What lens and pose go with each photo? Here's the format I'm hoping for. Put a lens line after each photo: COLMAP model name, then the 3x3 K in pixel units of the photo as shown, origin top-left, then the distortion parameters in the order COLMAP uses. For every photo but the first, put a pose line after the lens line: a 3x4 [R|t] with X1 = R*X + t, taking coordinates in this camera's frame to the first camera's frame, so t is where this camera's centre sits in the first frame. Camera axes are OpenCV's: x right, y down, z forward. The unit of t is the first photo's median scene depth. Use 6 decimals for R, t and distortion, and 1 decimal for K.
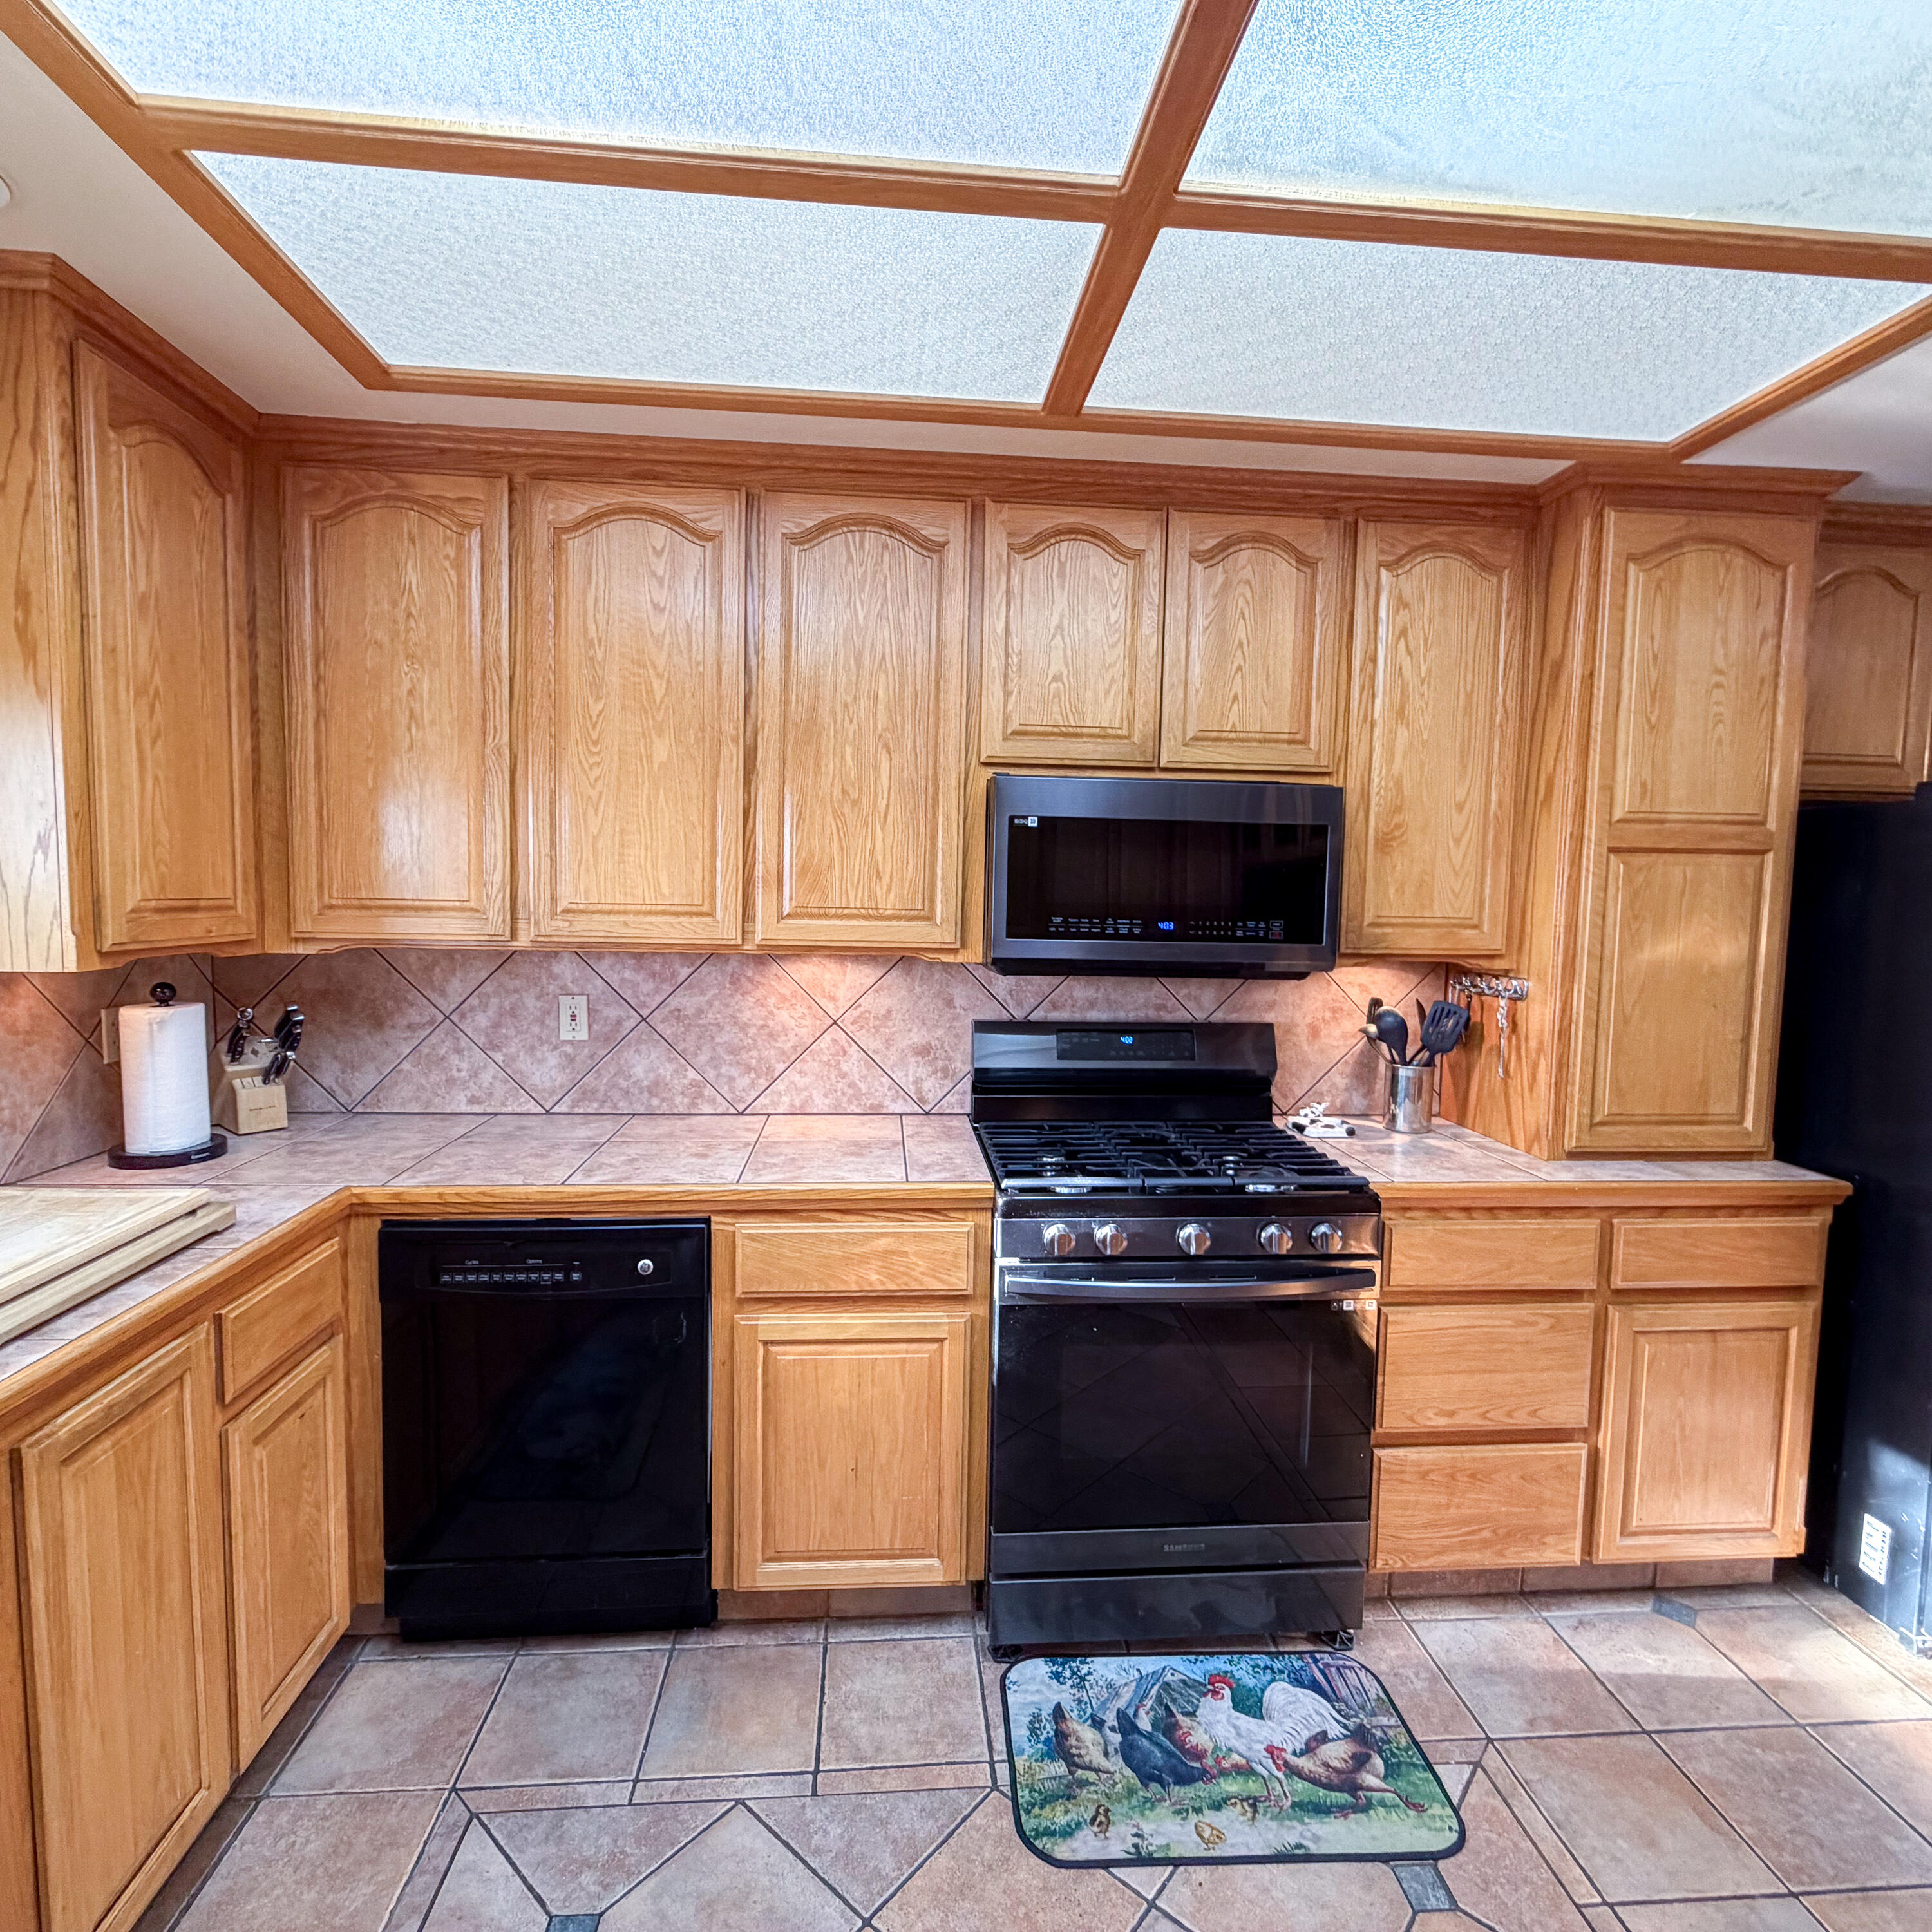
lens RADIAL K [[1075.2, 0, 966.0], [0, 1075.2, 966.0], [0, 0, 1]] dist [0.004259, 0.001060]
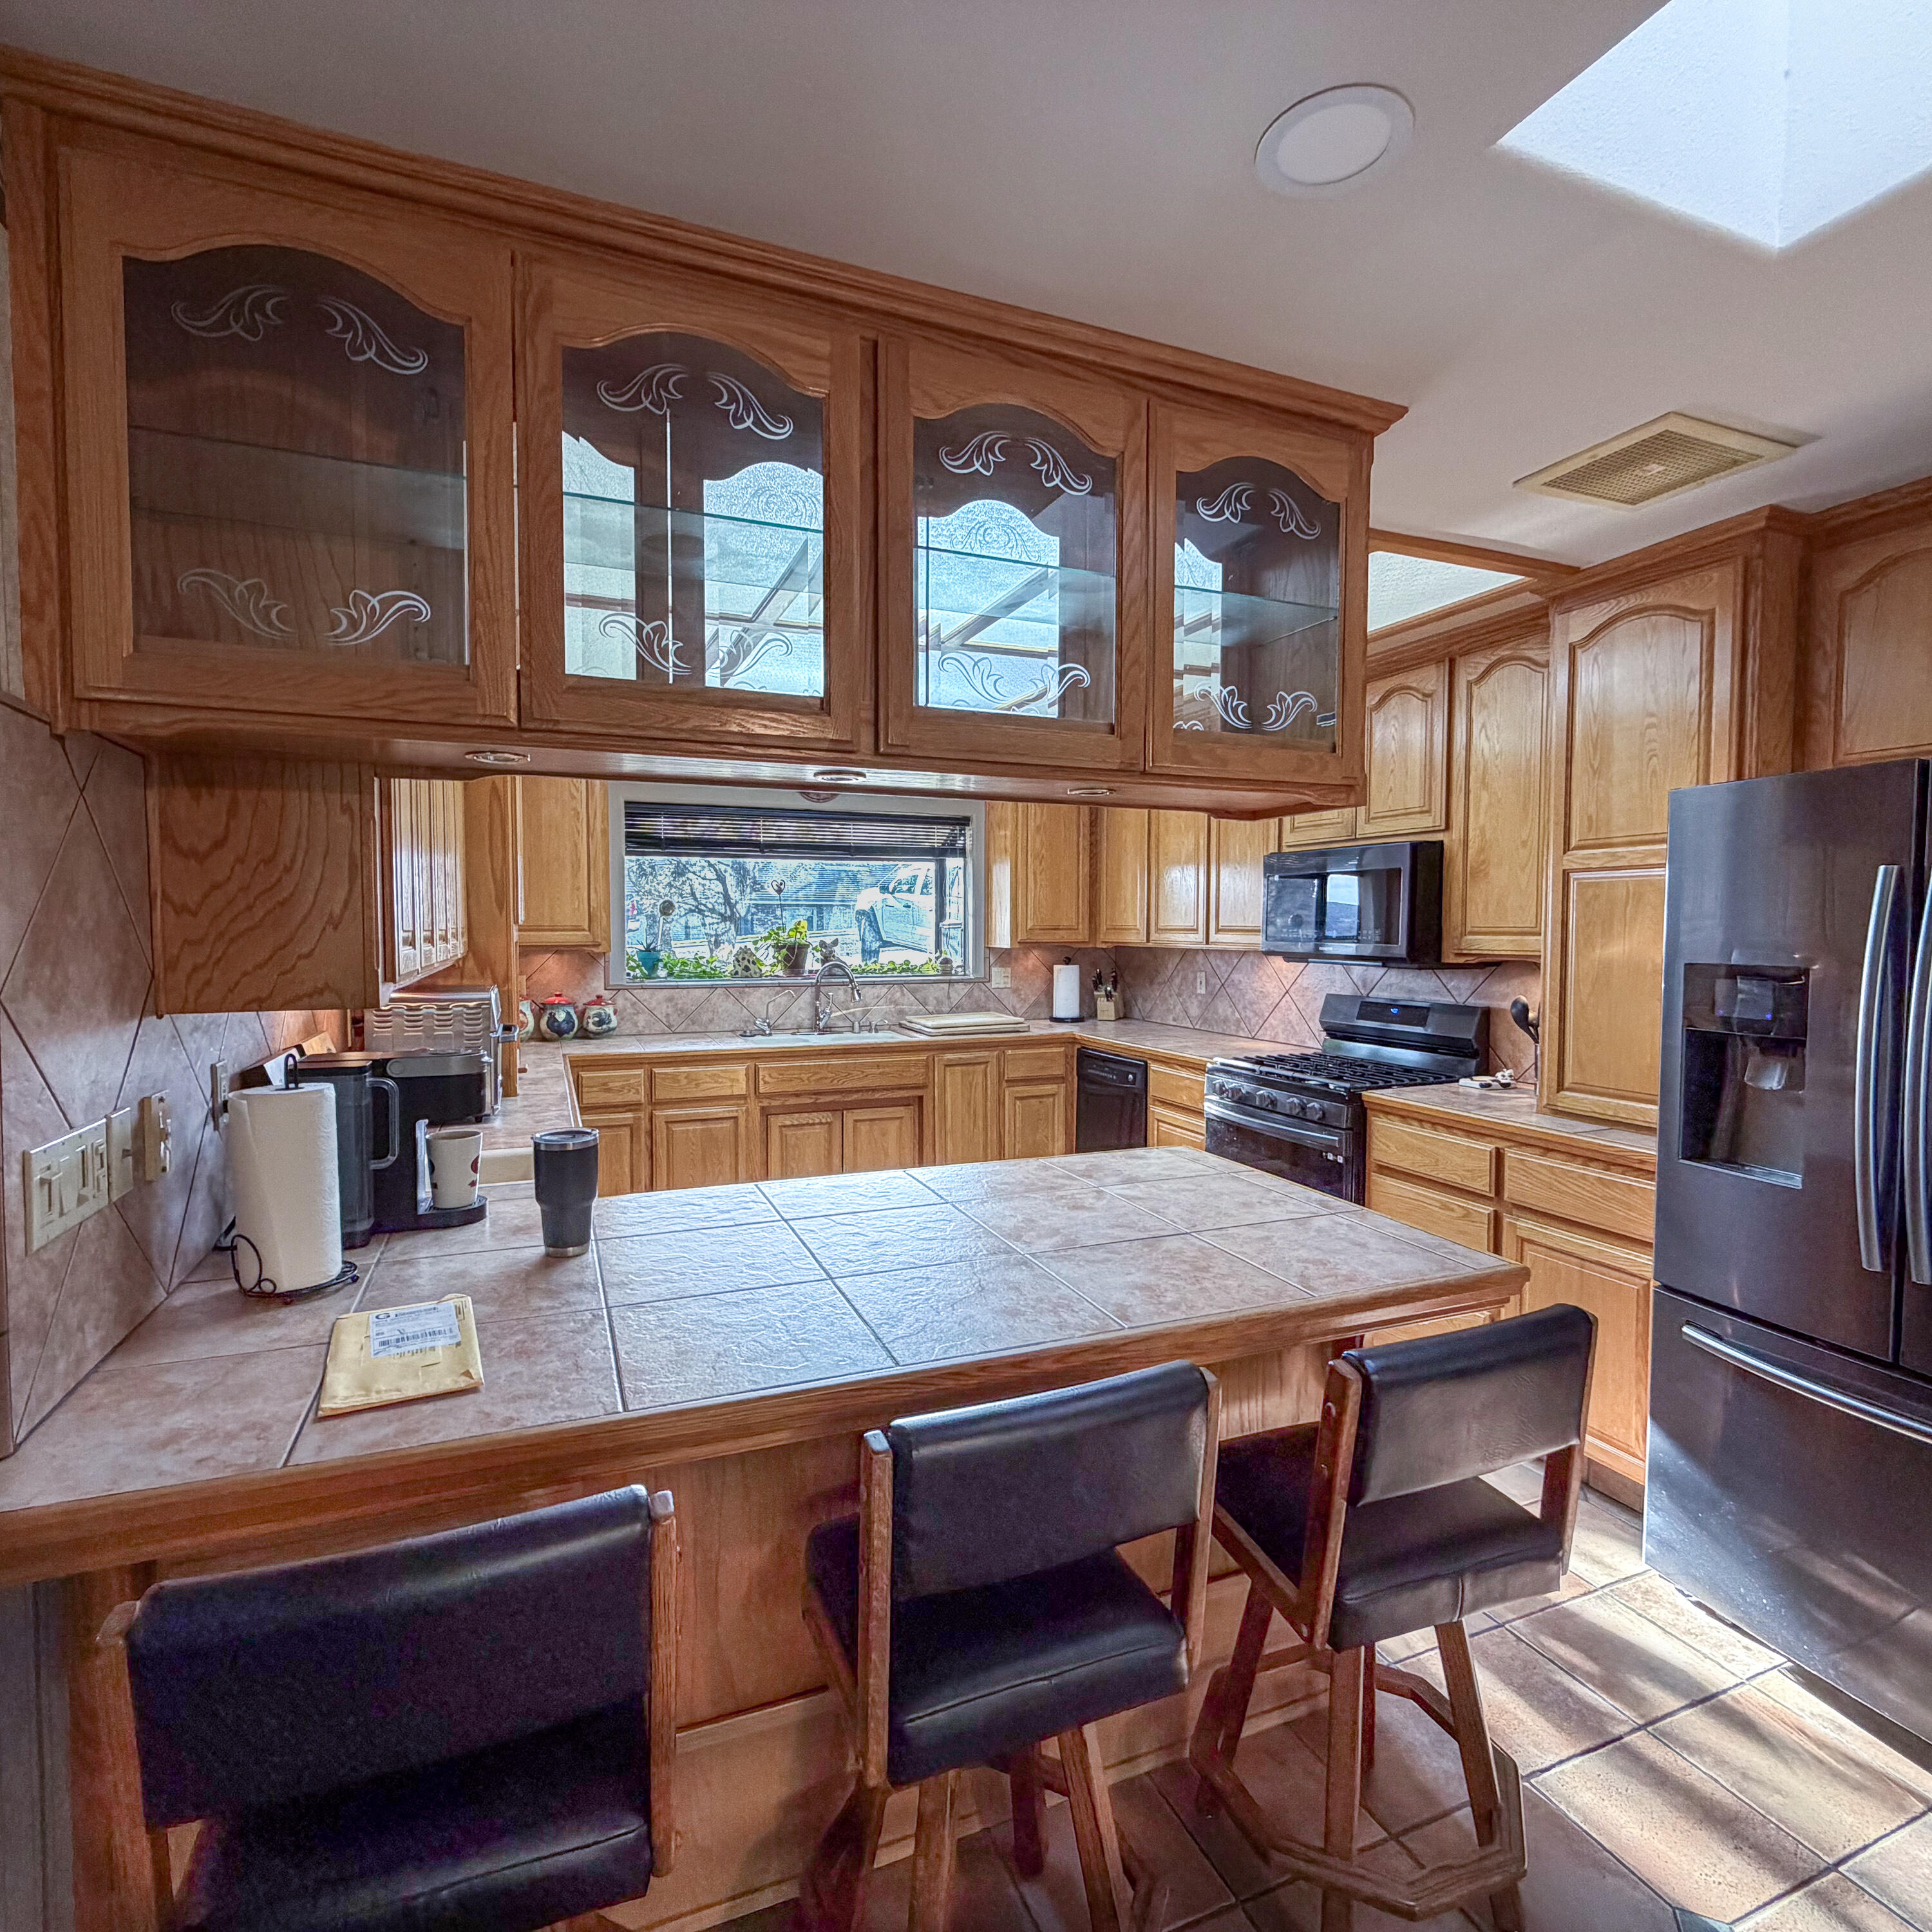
lens RADIAL K [[1030.2, 0, 966.0], [0, 1030.2, 966.0], [0, 0, 1]] dist [-0.000725, -0.000185]
pose [[0.302994, 0.019085, -0.952801, 1.535700], [-0.067529, 0.997716, -0.001489, 0.054483], [0.950597, 0.064792, 0.303591, -0.041233]]
